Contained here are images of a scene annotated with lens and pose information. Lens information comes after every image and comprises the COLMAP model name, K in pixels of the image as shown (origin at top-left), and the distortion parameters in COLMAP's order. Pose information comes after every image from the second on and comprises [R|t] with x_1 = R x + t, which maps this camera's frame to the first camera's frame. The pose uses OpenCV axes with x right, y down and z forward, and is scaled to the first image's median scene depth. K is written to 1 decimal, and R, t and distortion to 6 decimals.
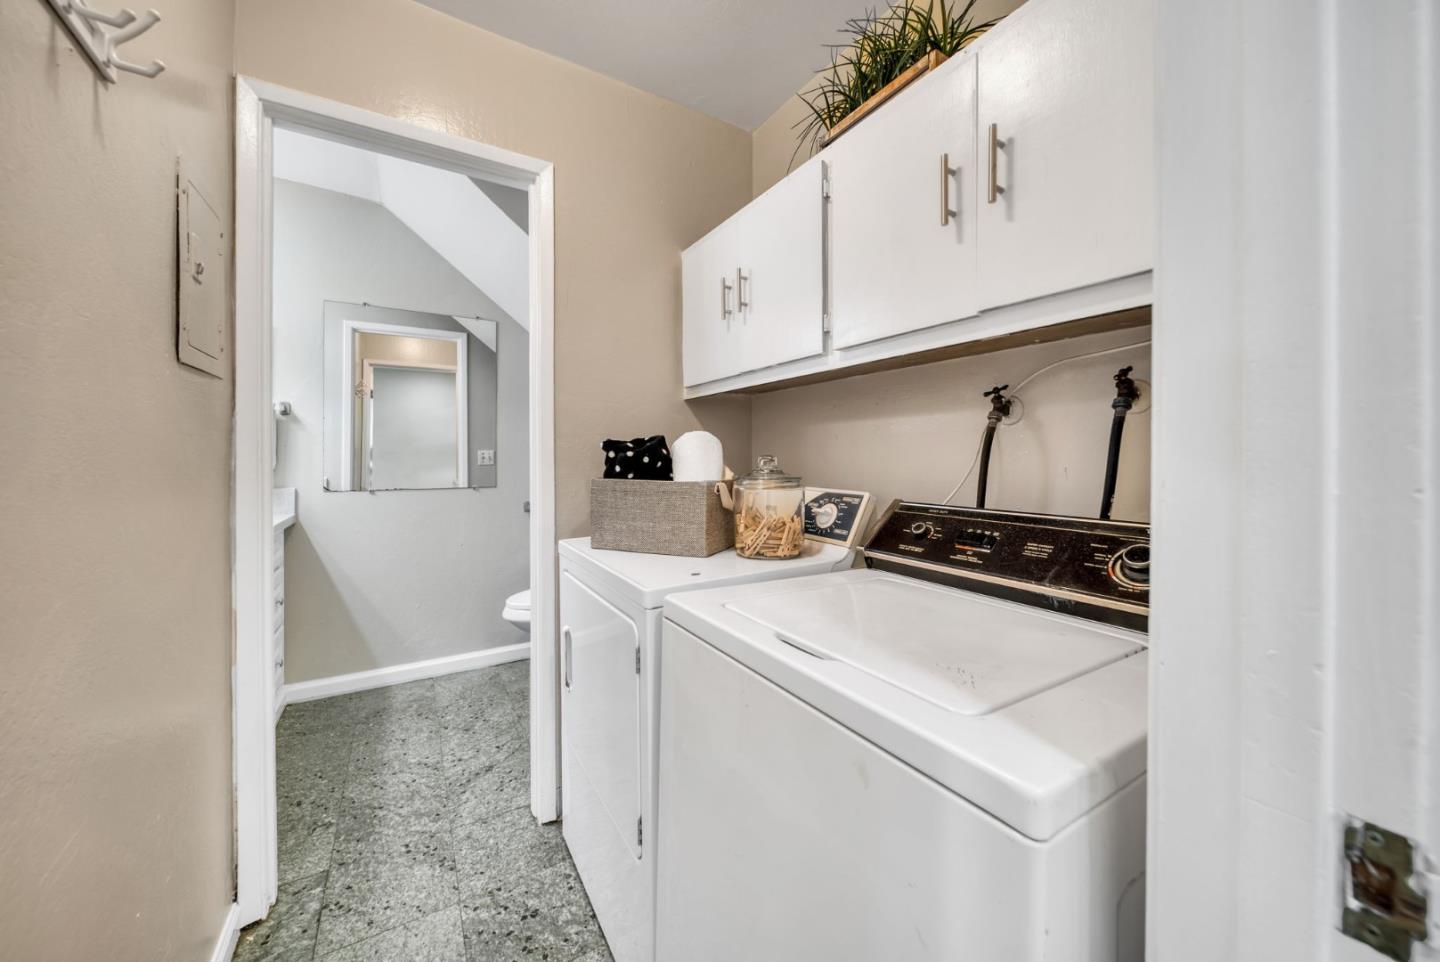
lens RADIAL K [[514.0, 0, 725.0], [0, 514.0, 459.3], [0, 0, 1]] dist [0.000462, -0.000125]
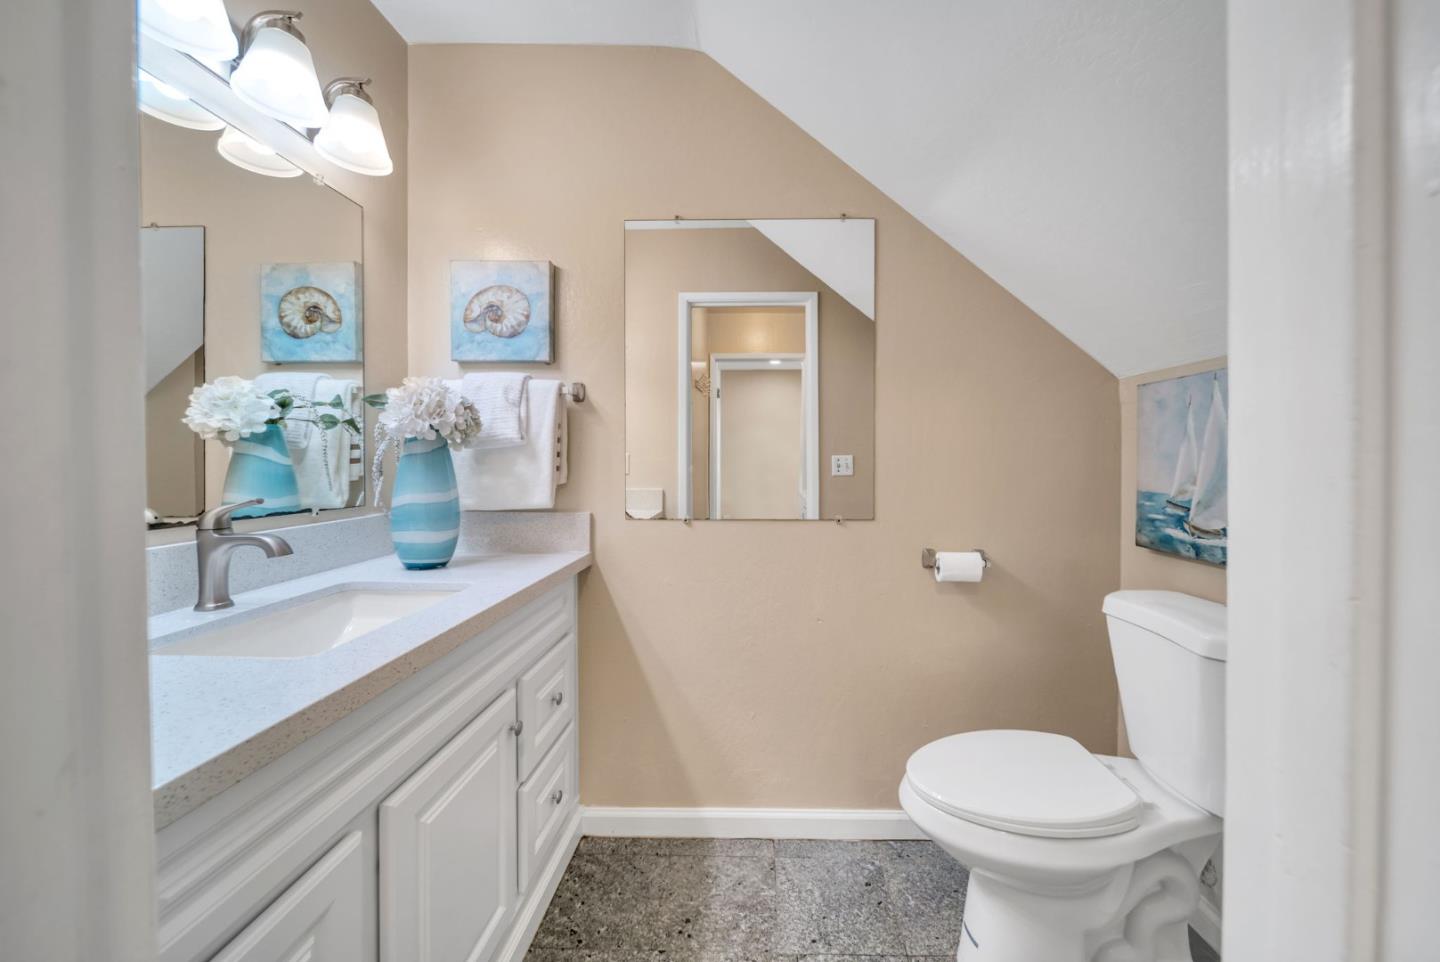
lens RADIAL K [[514.0, 0, 725.0], [0, 514.0, 459.3], [0, 0, 1]] dist [0.000462, -0.000125]
pose [[0.809339, -0.006893, -0.587302, -0.285456], [-0.001142, 0.999911, -0.013309, -0.003358], [0.587341, 0.011442, 0.809259, 0.522678]]
